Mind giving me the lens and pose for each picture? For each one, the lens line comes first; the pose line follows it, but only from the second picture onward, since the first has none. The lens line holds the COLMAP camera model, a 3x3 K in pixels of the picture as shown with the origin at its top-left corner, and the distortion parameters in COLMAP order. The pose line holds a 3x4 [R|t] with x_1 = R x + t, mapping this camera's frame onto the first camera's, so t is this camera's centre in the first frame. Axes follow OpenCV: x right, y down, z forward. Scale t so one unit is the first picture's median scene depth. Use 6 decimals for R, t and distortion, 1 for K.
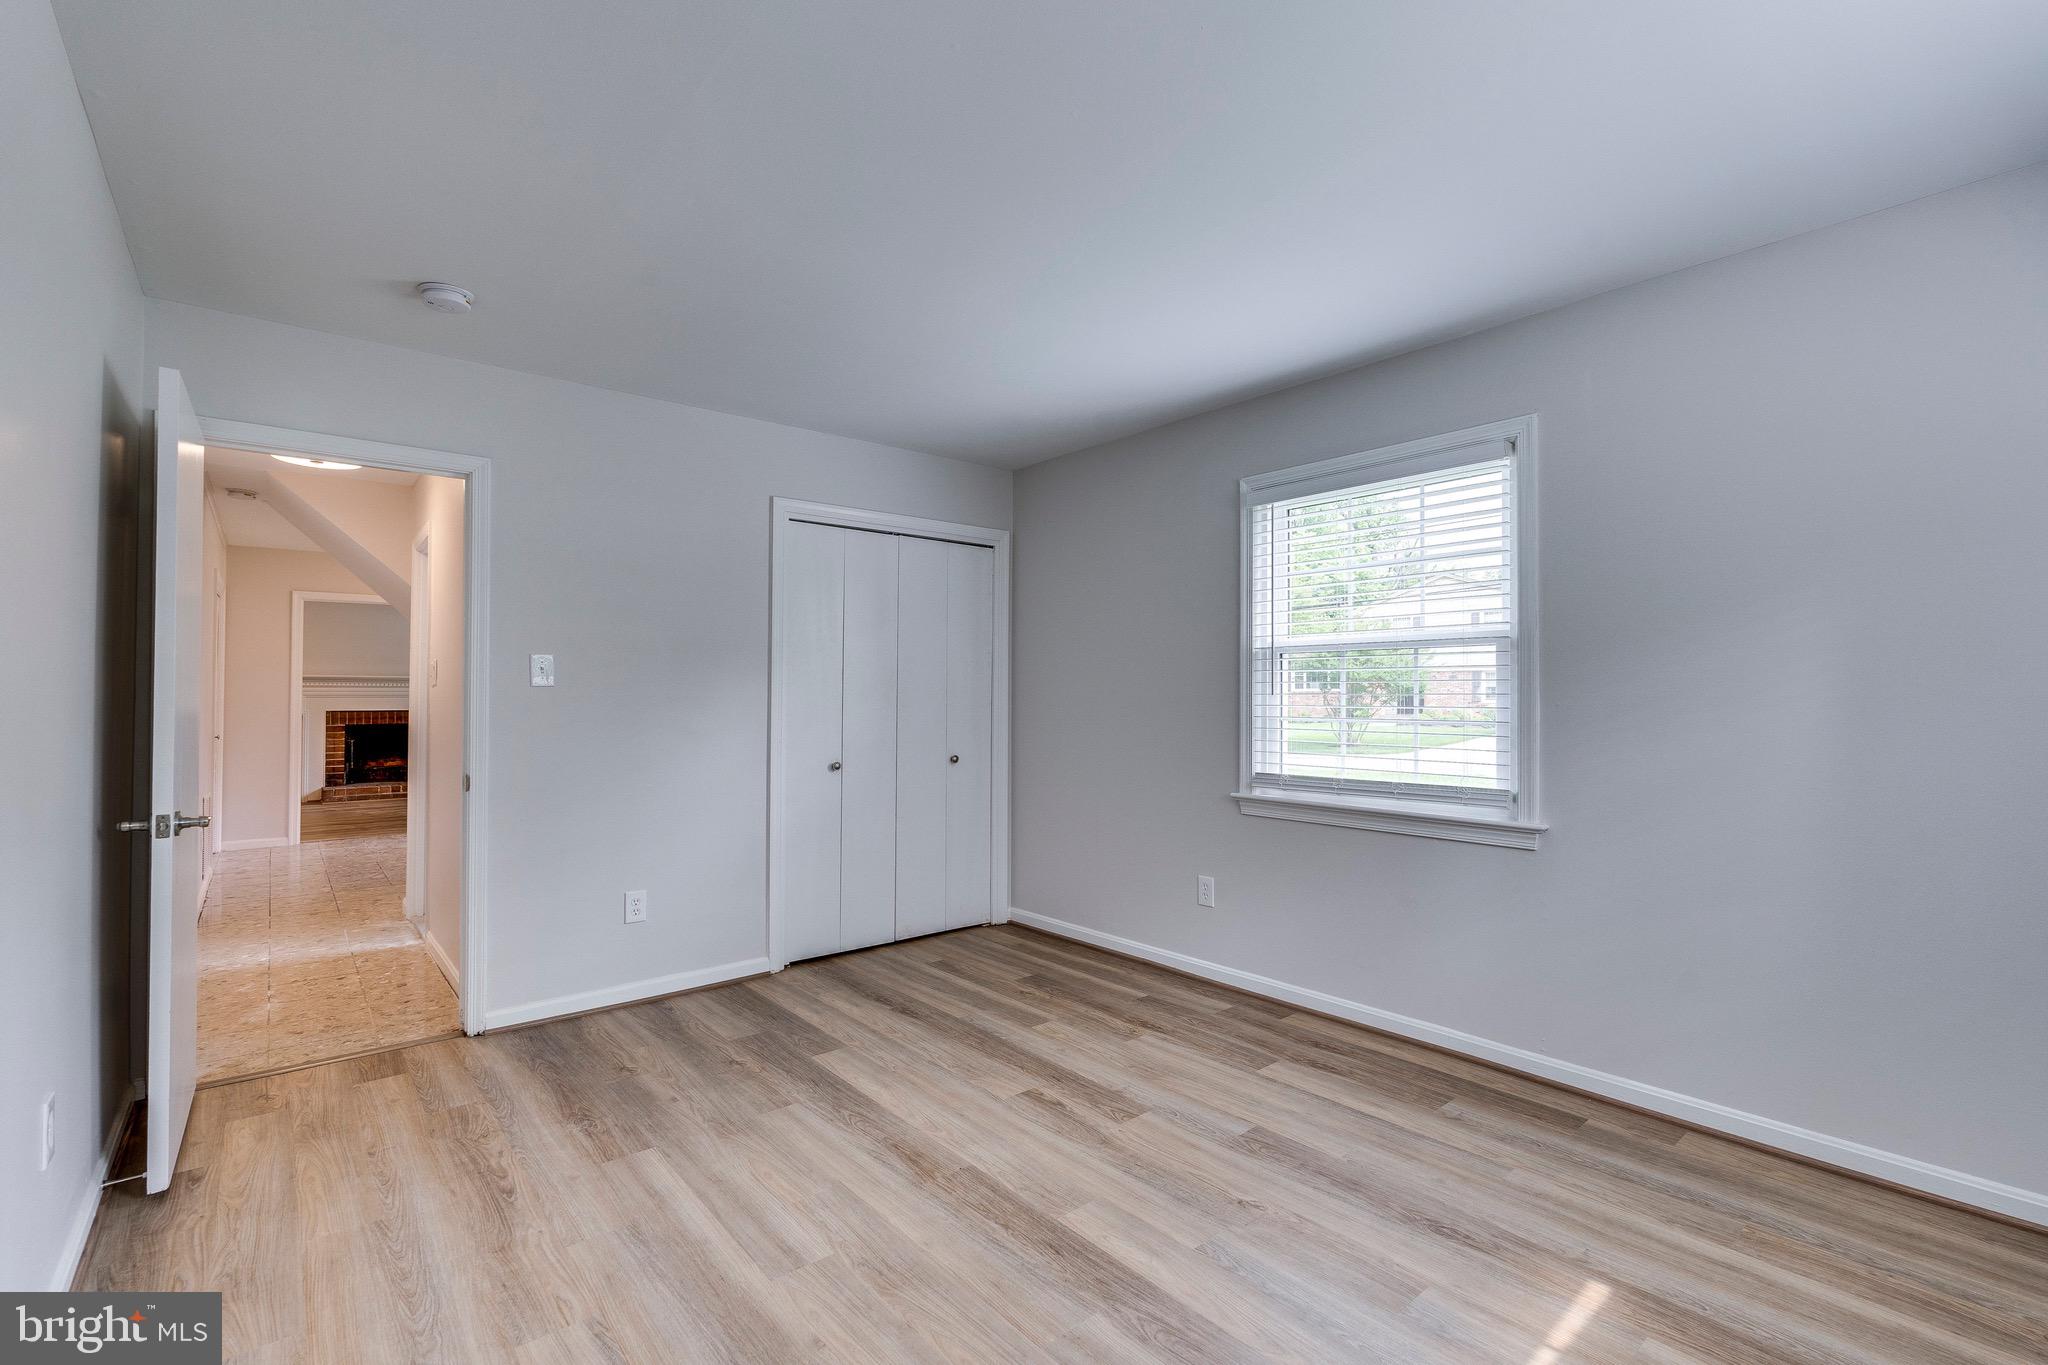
lens RADIAL K [[917.1, 0, 1029.4], [0, 917.1, 684.5], [0, 0, 1]] dist [-0.004374, 0.000192]
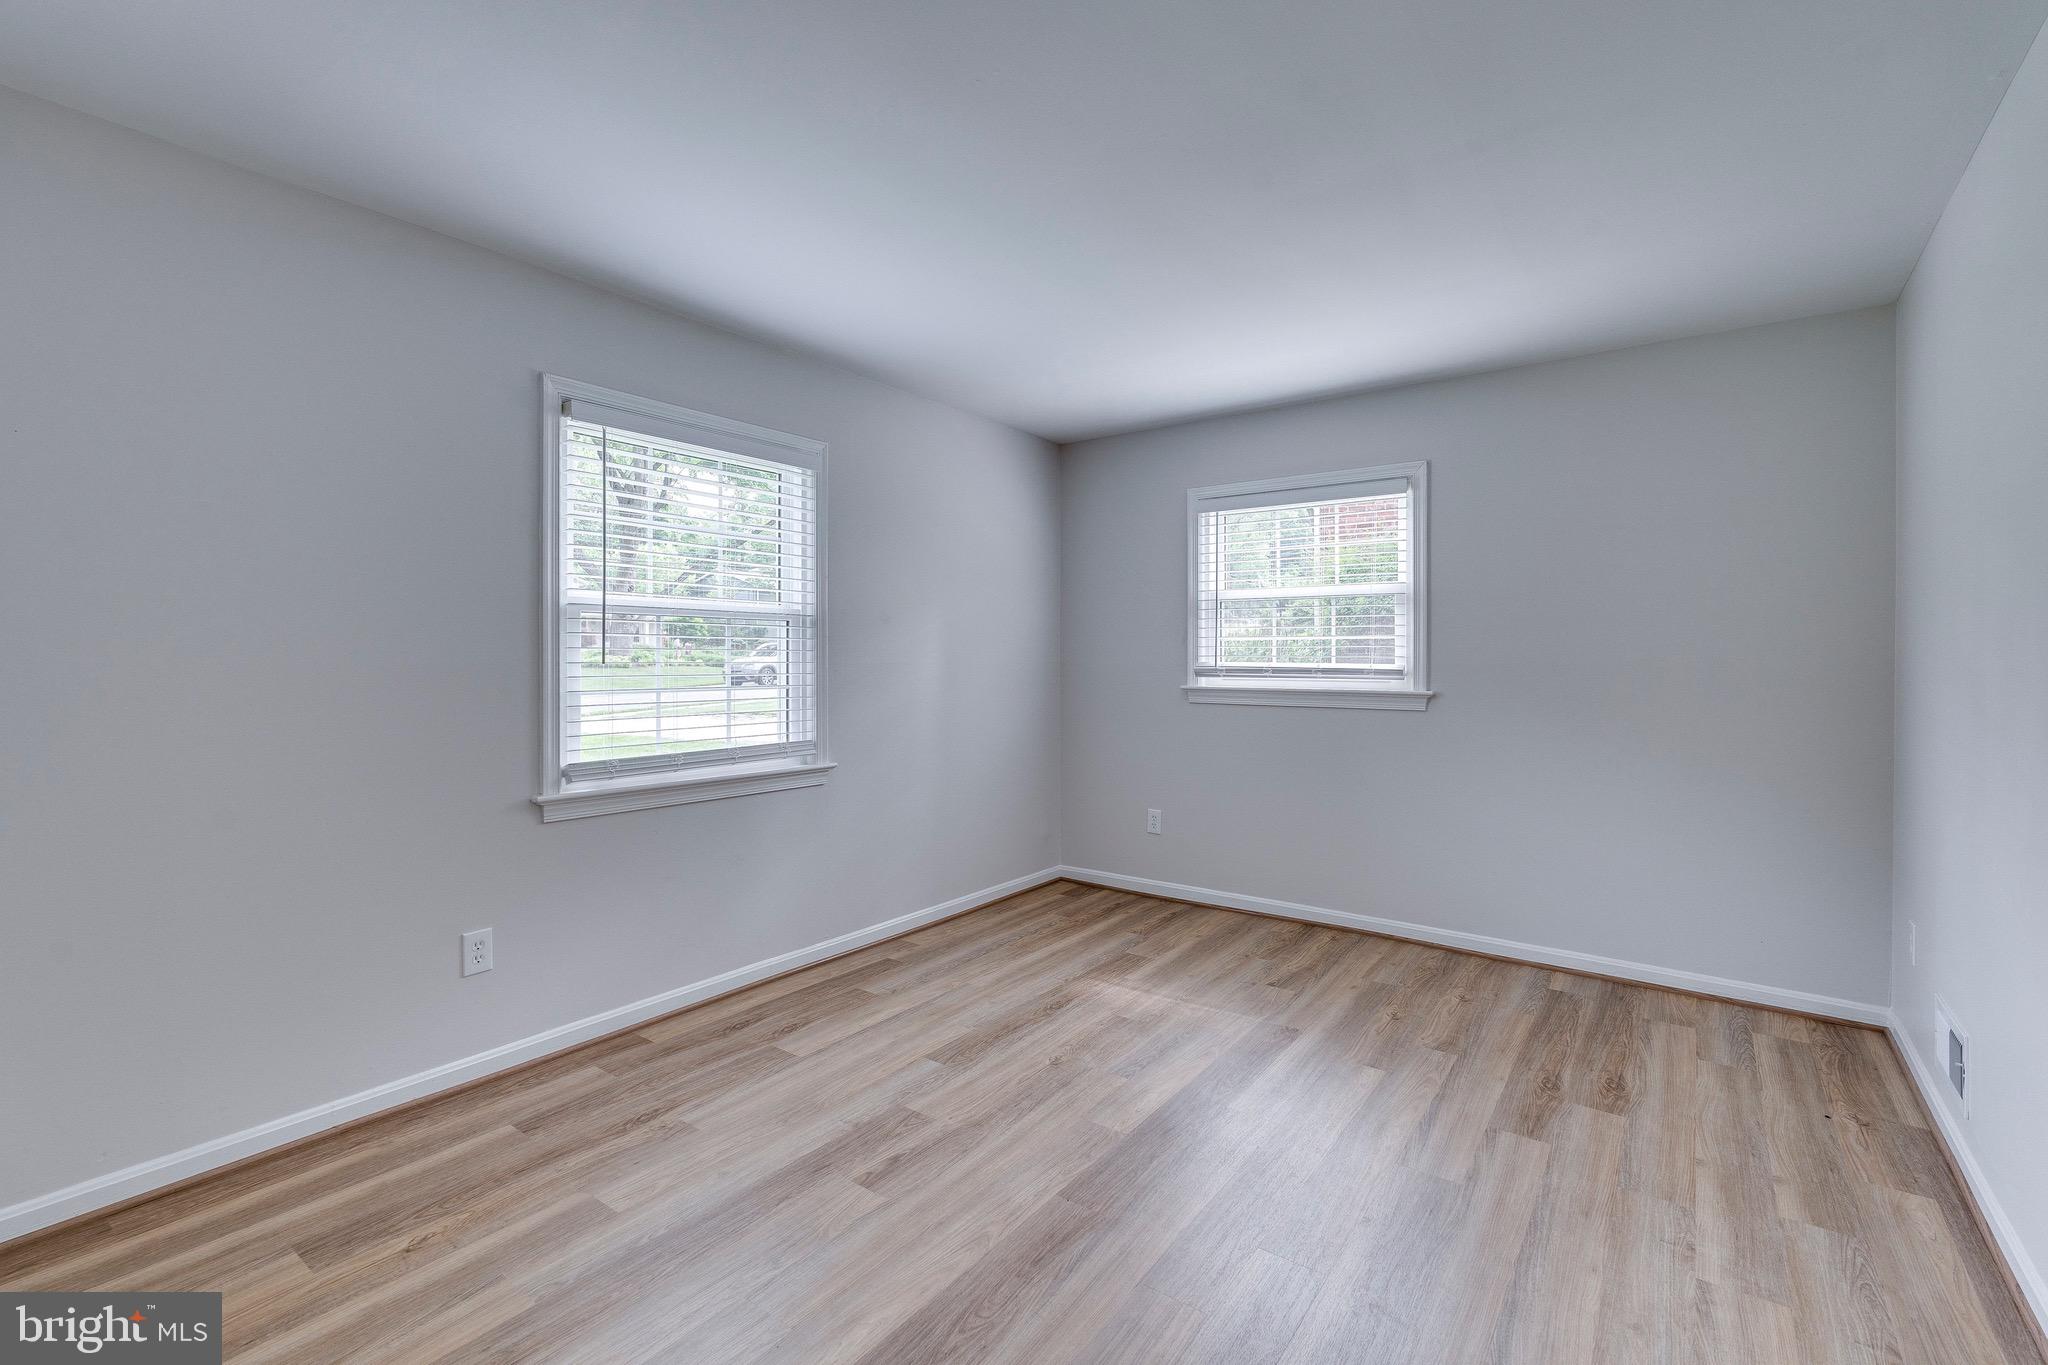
lens RADIAL K [[917.1, 0, 1027.3], [0, 917.1, 674.3], [0, 0, 1]] dist [-0.004374, 0.000192]
pose [[-0.244043, -0.017909, 0.969599, -0.709964], [-0.014493, 0.999785, 0.014818, 0.003679], [-0.969656, -0.010436, -0.244250, 0.973940]]
